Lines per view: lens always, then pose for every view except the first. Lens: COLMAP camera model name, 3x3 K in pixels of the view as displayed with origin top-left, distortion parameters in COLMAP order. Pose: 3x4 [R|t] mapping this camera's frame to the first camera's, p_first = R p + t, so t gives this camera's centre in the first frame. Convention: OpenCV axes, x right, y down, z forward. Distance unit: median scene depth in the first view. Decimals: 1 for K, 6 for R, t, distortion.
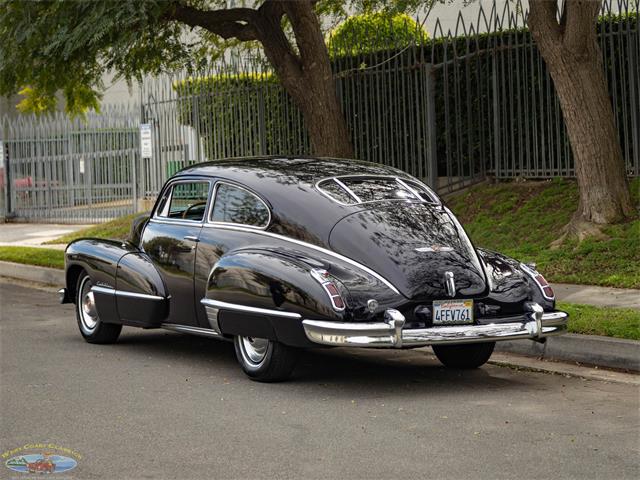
lens RADIAL K [[2482.9, 0, 320.0], [0, 2482.9, 240.0], [0, 0, 1]] dist [0.014423, -0.626082]
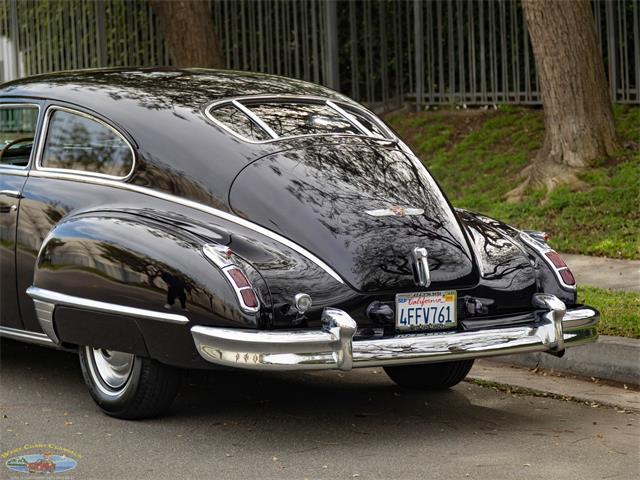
lens RADIAL K [[2482.9, 0, 320.0], [0, 2482.9, 240.0], [0, 0, 1]] dist [0.014423, -0.626082]
pose [[0.997216, -0.002714, 0.074521, -0.019800], [0.000700, 0.999634, 0.027041, -0.006039], [-0.074567, -0.026913, 0.996853, 0.348612]]
